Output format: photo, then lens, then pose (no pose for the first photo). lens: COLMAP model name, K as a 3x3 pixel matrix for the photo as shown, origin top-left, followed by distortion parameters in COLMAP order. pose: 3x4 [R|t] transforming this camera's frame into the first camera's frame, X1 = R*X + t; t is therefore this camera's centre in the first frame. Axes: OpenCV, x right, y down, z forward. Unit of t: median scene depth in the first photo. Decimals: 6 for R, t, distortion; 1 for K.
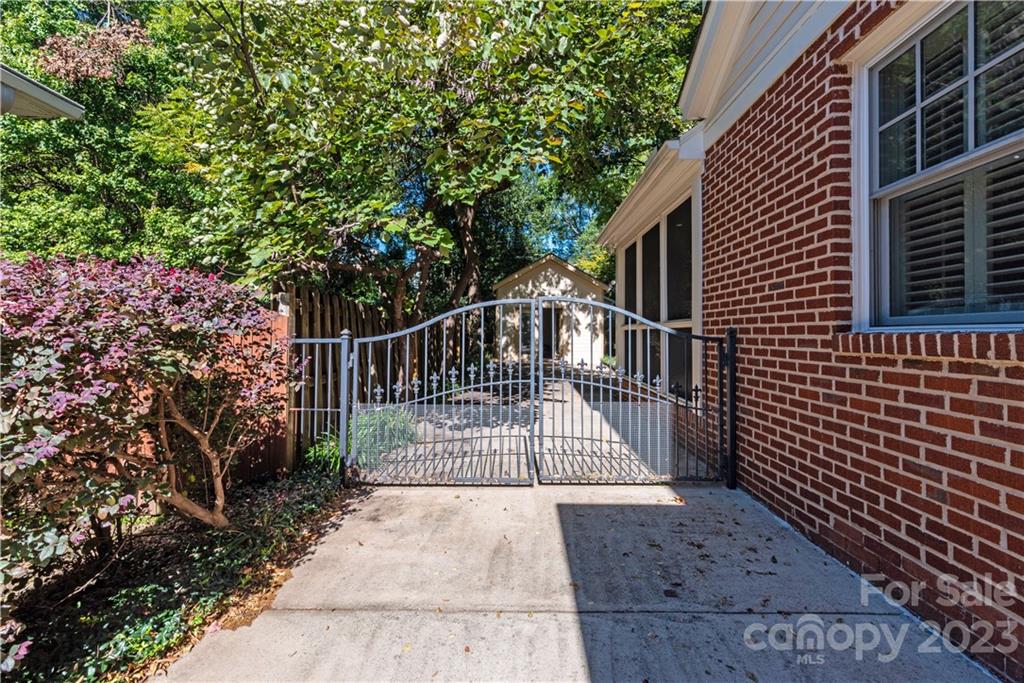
lens RADIAL K [[458.0, 0, 517.3], [0, 458.0, 322.2], [0, 0, 1]] dist [0.001080, 0.000042]
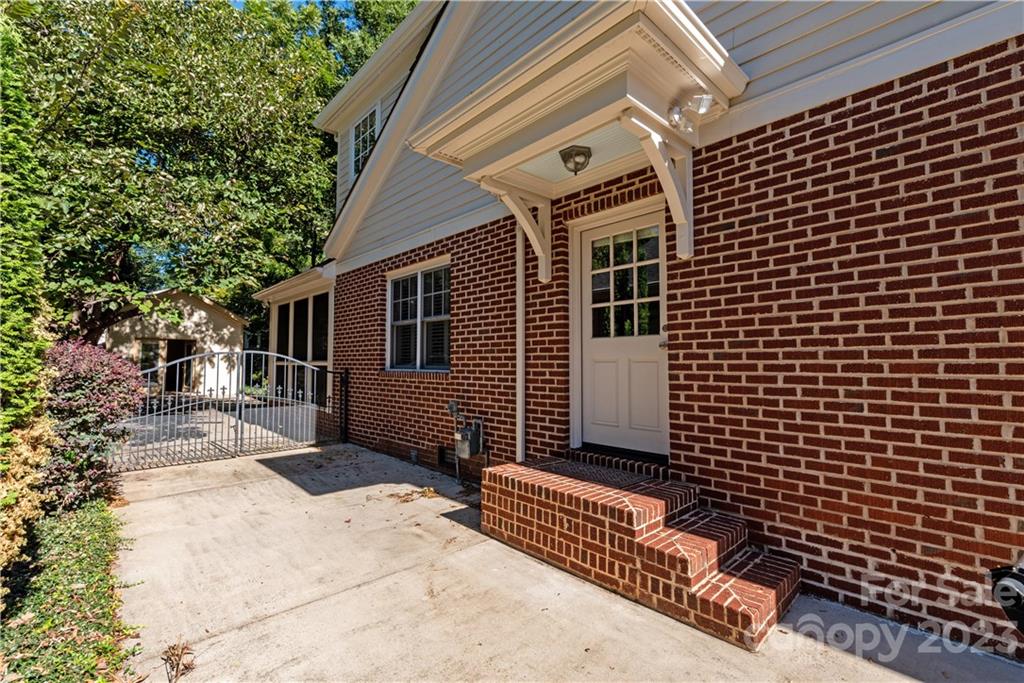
lens RADIAL K [[458.0, 0, 517.3], [0, 458.0, 322.2], [0, 0, 1]] dist [0.001080, 0.000042]
pose [[0.723018, 0.045672, 0.689318, -0.085619], [-0.006377, 0.998211, -0.059449, -0.014854], [-0.690800, 0.038587, 0.722016, -0.215122]]
